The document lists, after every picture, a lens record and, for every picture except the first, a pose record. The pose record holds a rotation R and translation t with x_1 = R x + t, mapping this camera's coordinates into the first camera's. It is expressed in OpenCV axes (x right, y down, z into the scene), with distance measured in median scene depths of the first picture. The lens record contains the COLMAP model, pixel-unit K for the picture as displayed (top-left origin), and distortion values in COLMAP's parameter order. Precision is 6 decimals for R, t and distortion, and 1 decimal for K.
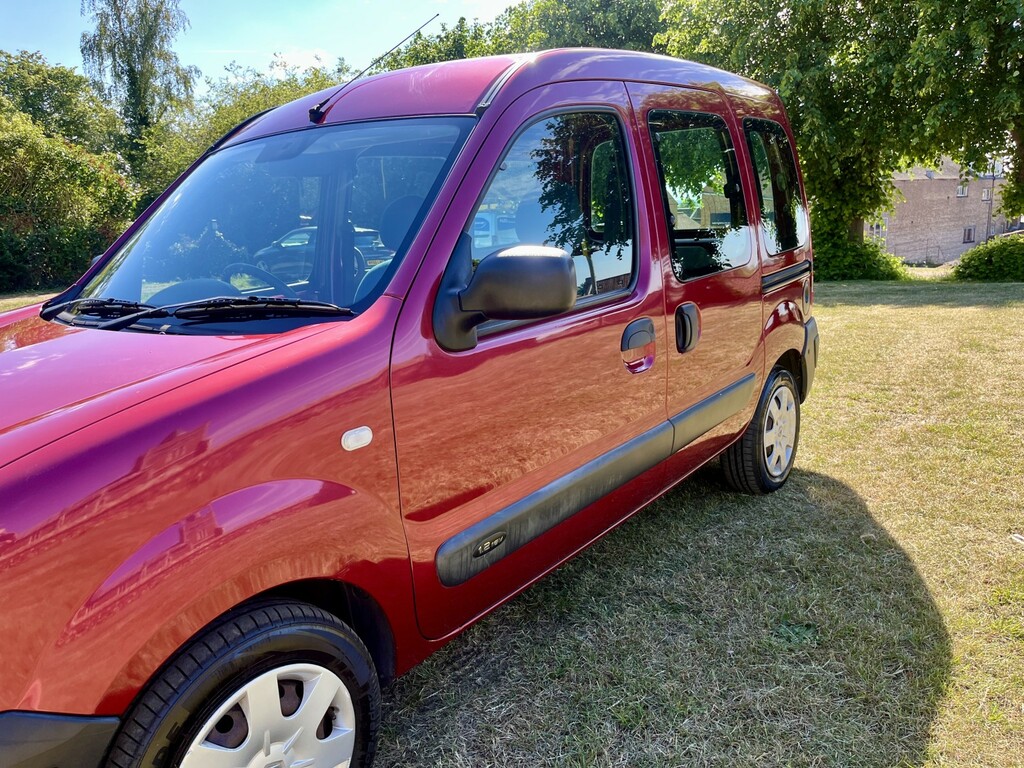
lens RADIAL K [[777.7, 0, 512.0], [0, 777.7, 383.2], [0, 0, 1]] dist [0.037777, -0.064483]
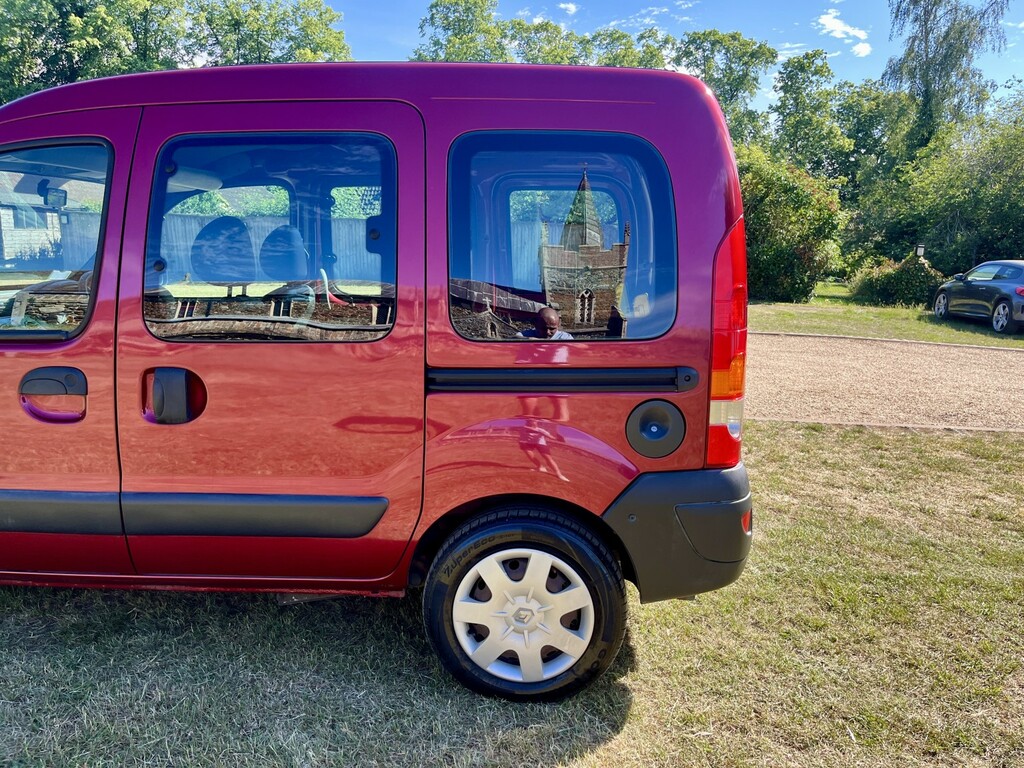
lens RADIAL K [[773.6, 0, 518.2], [0, 773.6, 388.9], [0, 0, 1]] dist [0.063598, -0.095279]
pose [[0.559074, 0.206428, -0.803009, 1.119447], [-0.221374, 0.970515, 0.095363, -0.245091], [0.799018, 0.124450, 0.588288, 0.822556]]
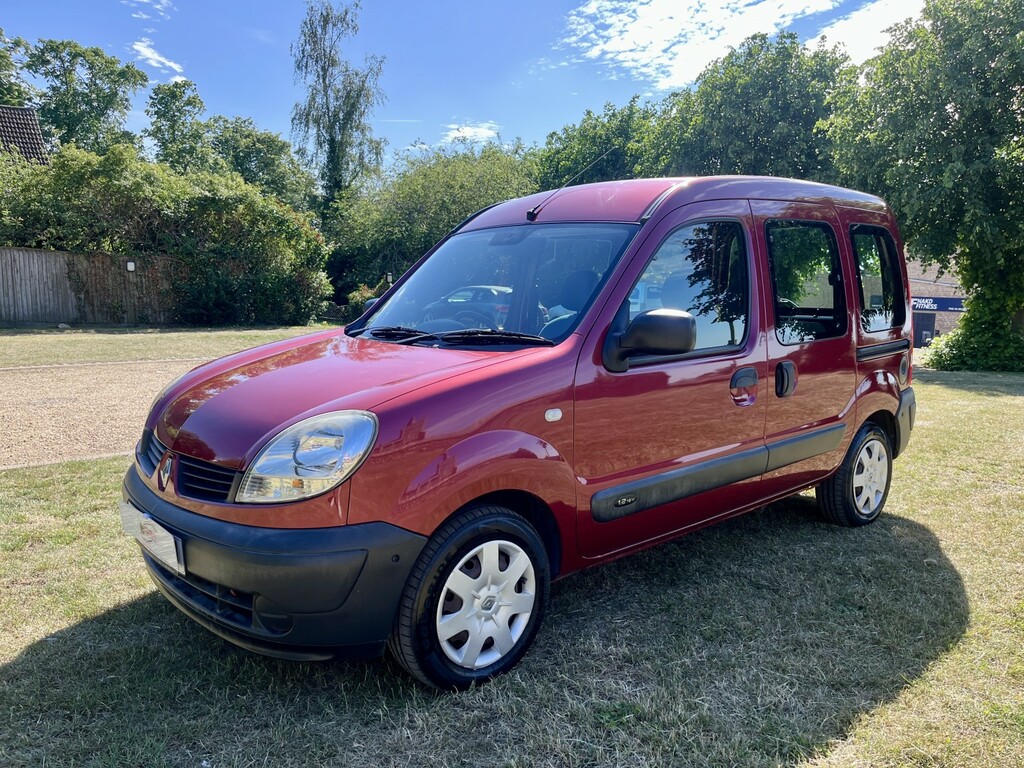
lens RADIAL K [[773.6, 0, 517.8], [0, 773.6, 388.9], [0, 0, 1]] dist [0.063598, -0.095279]
pose [[0.981486, 0.081717, -0.173230, 0.006687], [-0.094392, 0.993330, -0.066229, 0.079107], [0.166662, 0.081354, 0.982652, -0.399250]]
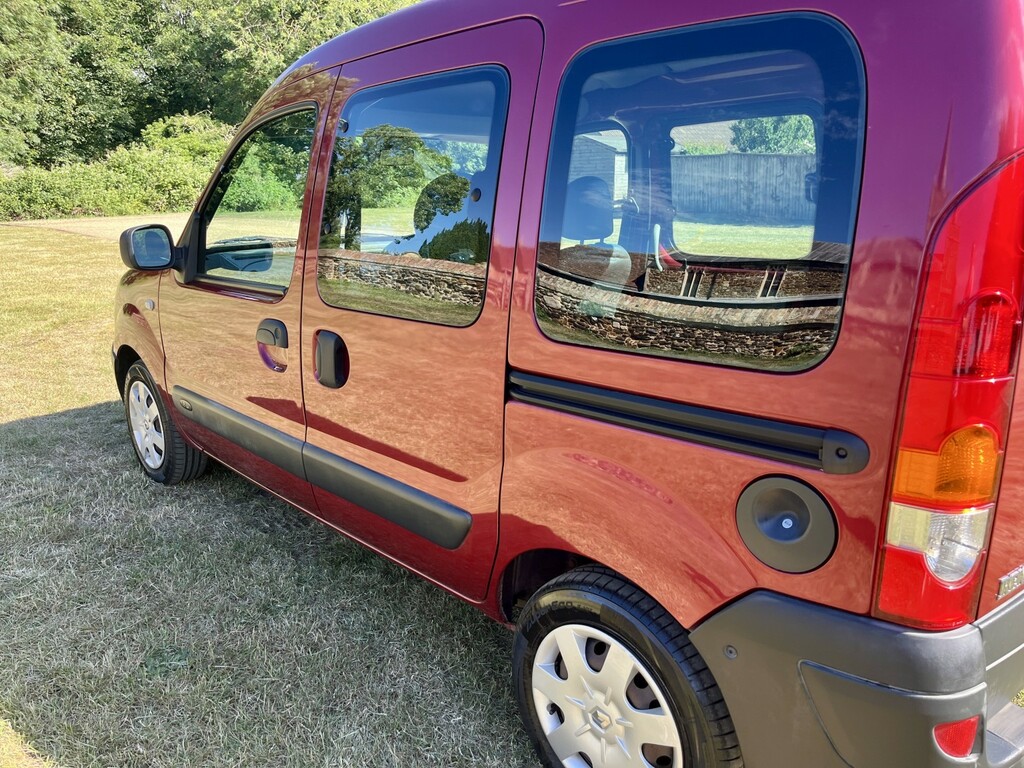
lens RADIAL K [[773.6, 0, 503.5], [0, 773.6, 388.3], [0, 0, 1]] dist [0.063598, -0.095279]
pose [[-0.162701, 0.302647, -0.939113, 1.009837], [-0.198838, 0.922211, 0.331648, -0.365065], [0.966433, 0.240691, -0.089867, 1.287821]]
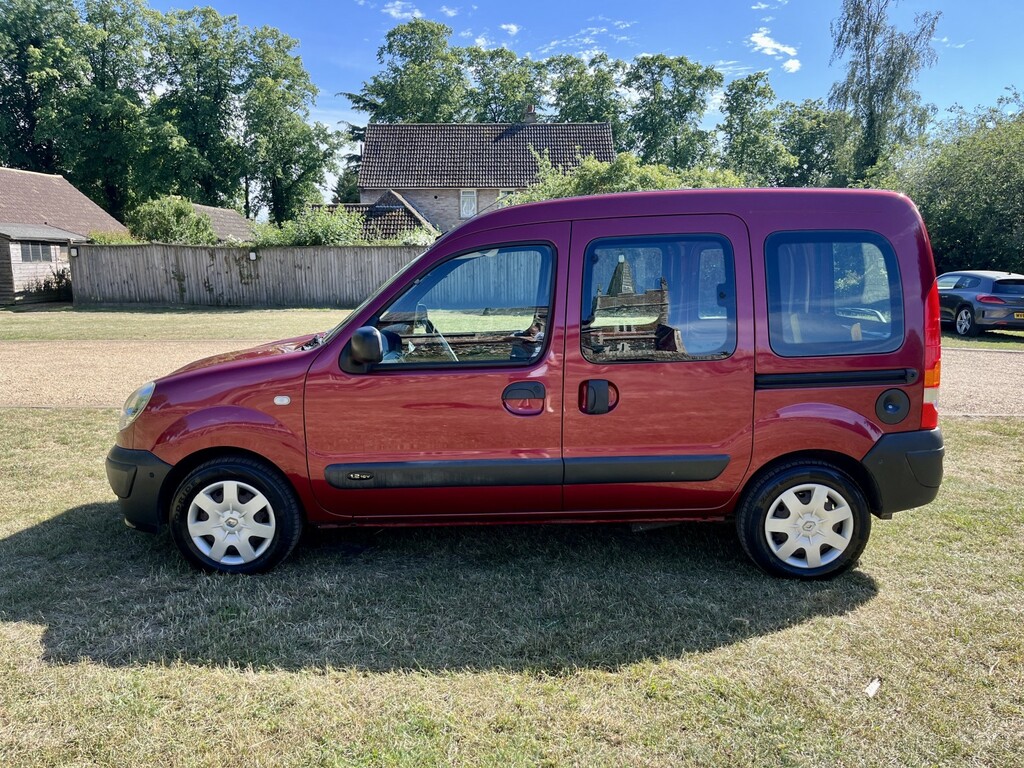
lens RADIAL K [[773.6, 0, 508.8], [0, 773.6, 382.1], [0, 0, 1]] dist [0.063598, -0.095279]
pose [[0.608253, 0.164753, -0.776456, 1.198304], [-0.192243, 0.979675, 0.057275, -0.147507], [0.770111, 0.114431, 0.627563, 0.033766]]
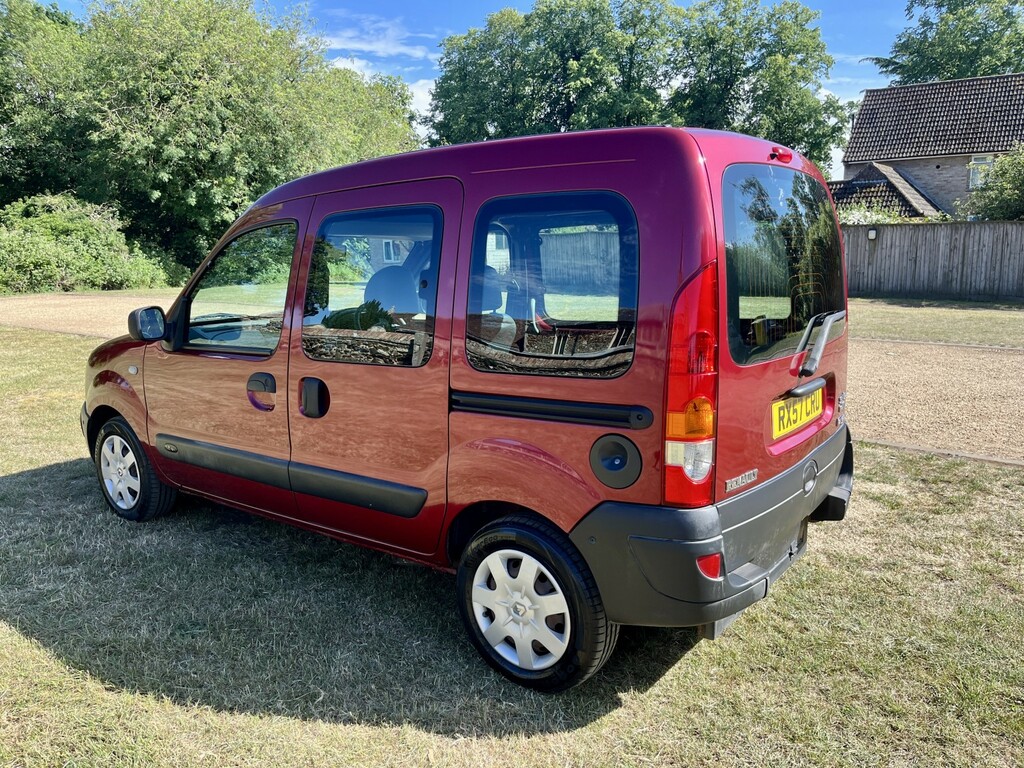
lens RADIAL K [[773.6, 0, 502.8], [0, 773.6, 384.8], [0, 0, 1]] dist [0.063598, -0.095279]
pose [[-0.002498, 0.215169, -0.976574, 1.400861], [-0.199352, 0.956868, 0.211337, -0.405677], [0.979925, 0.195209, 0.040504, 1.254642]]
